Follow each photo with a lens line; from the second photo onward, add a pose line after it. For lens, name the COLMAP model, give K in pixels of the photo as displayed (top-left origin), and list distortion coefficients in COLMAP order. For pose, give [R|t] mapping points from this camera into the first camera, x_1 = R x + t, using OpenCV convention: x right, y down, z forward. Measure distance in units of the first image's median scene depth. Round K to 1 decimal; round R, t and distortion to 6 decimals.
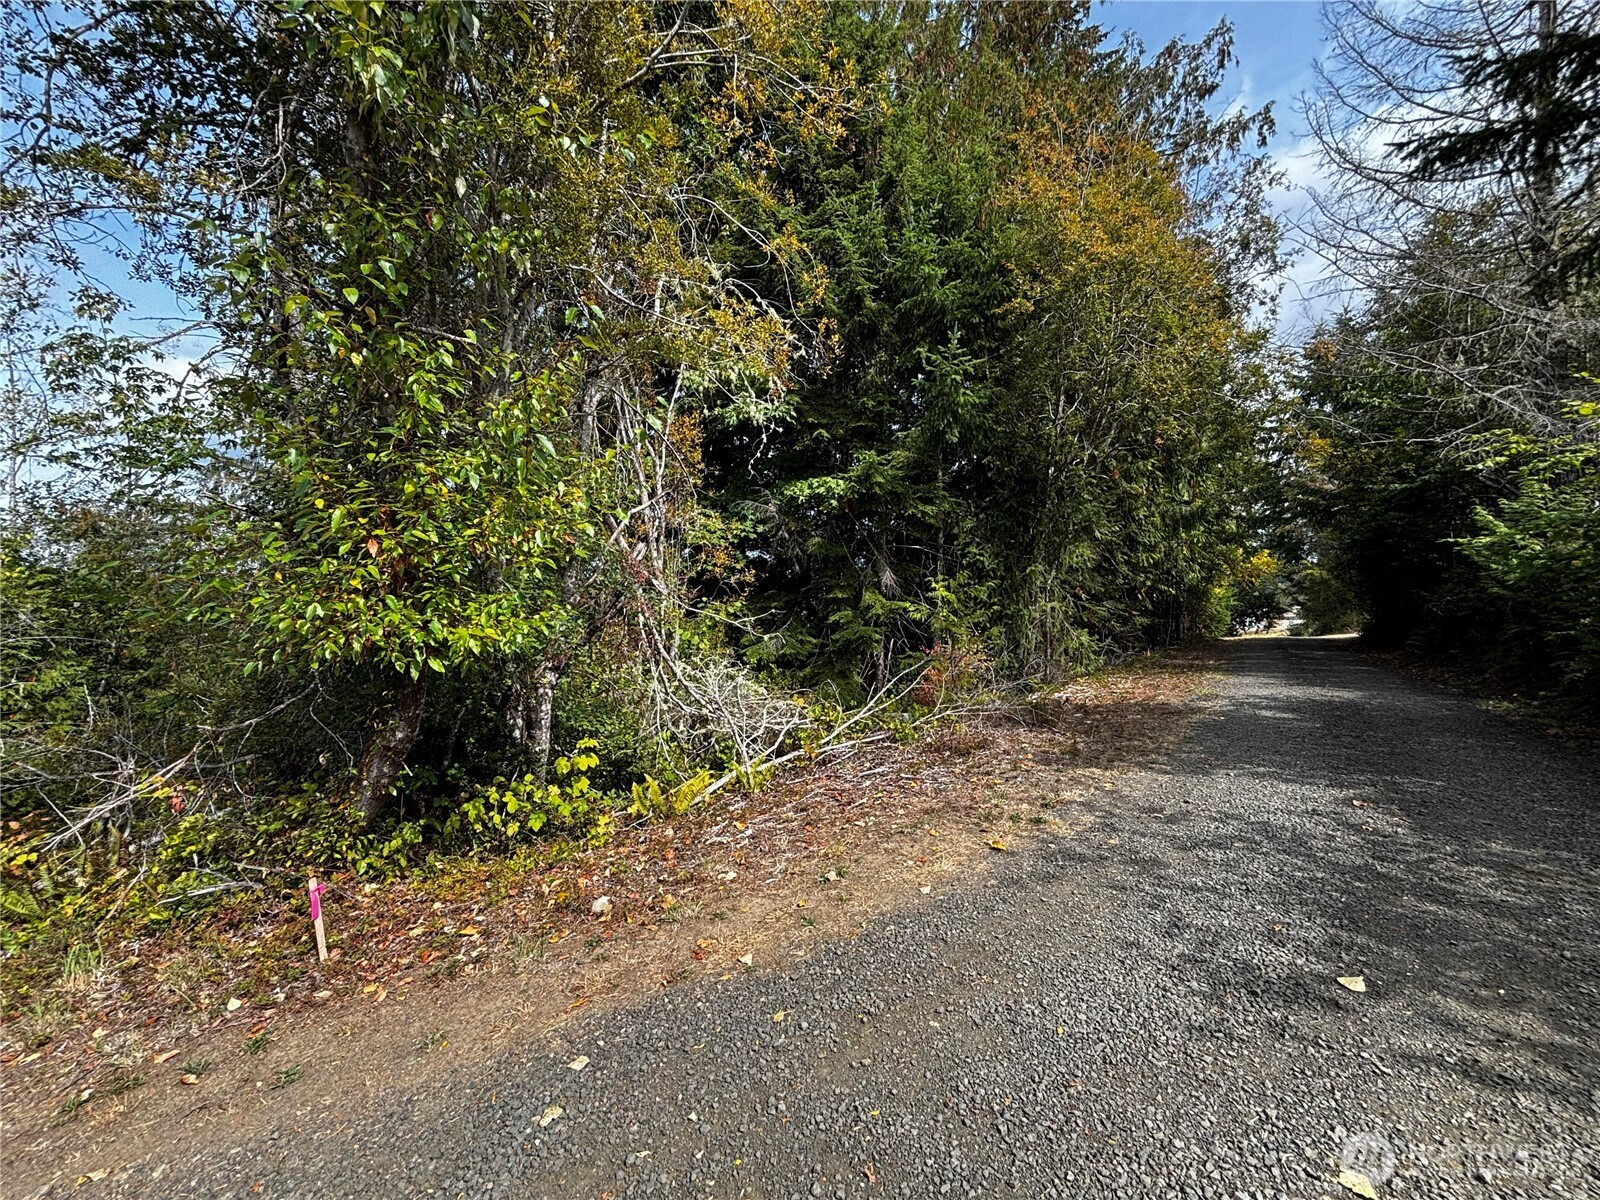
lens RADIAL K [[642.4, 0, 800.6], [0, 642.4, 599.3], [0, 0, 1]] dist [0.000186, -0.000103]
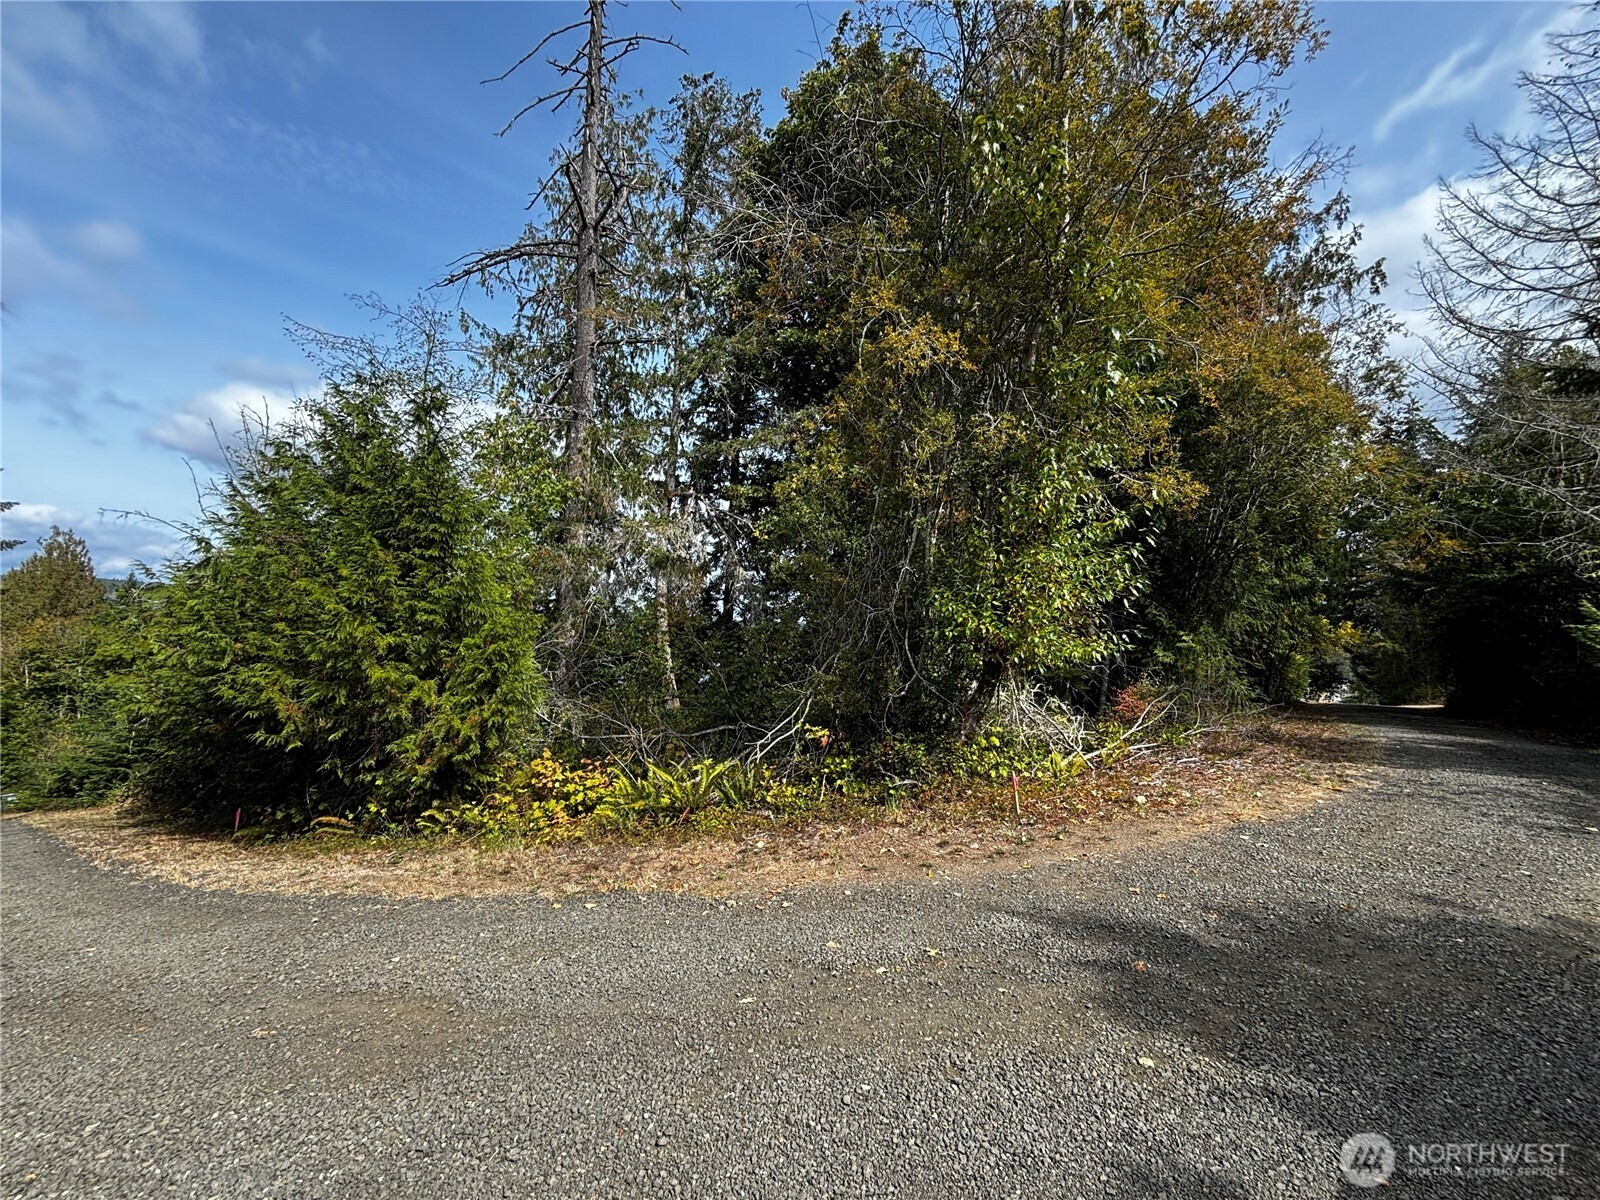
lens RADIAL K [[642.4, 0, 799.5], [0, 642.4, 601.1], [0, 0, 1]] dist [0.000186, -0.000103]
pose [[0.997867, 0.050338, -0.041574, -0.348776], [-0.052998, 0.996439, -0.065575, 0.019790], [0.038125, 0.067639, 0.996981, -0.262487]]
